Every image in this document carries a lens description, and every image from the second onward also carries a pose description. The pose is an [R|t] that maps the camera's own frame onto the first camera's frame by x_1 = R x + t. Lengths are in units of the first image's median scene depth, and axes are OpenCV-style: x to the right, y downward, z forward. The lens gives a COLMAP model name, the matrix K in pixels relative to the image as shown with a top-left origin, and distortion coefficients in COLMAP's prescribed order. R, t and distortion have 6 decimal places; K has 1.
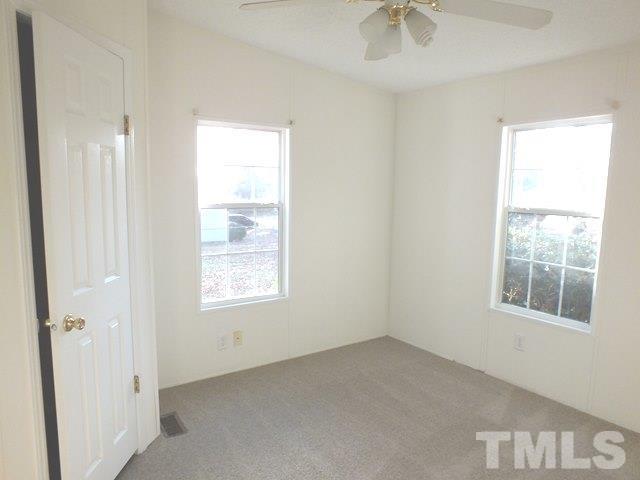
lens RADIAL K [[437.7, 0, 321.4], [0, 437.7, 239.8], [0, 0, 1]] dist [-0.068772, 0.012176]
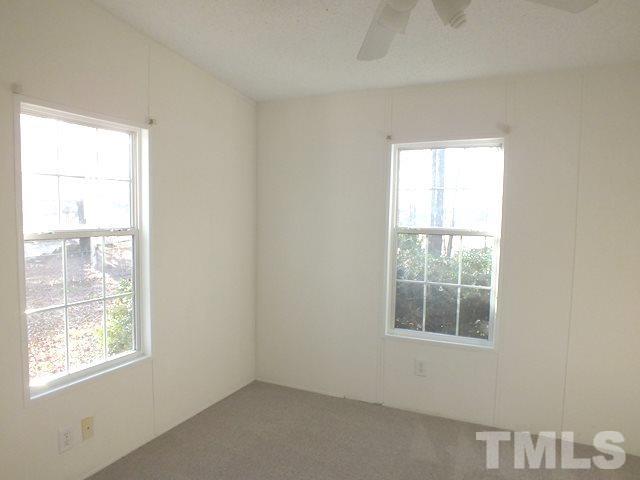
lens RADIAL K [[437.7, 0, 320.2], [0, 437.7, 240.4], [0, 0, 1]] dist [-0.068772, 0.012176]
pose [[0.873614, -0.032406, 0.485540, -0.196491], [0.056778, 0.997753, -0.035566, -0.023620], [-0.483297, 0.058639, 0.873491, 0.239830]]
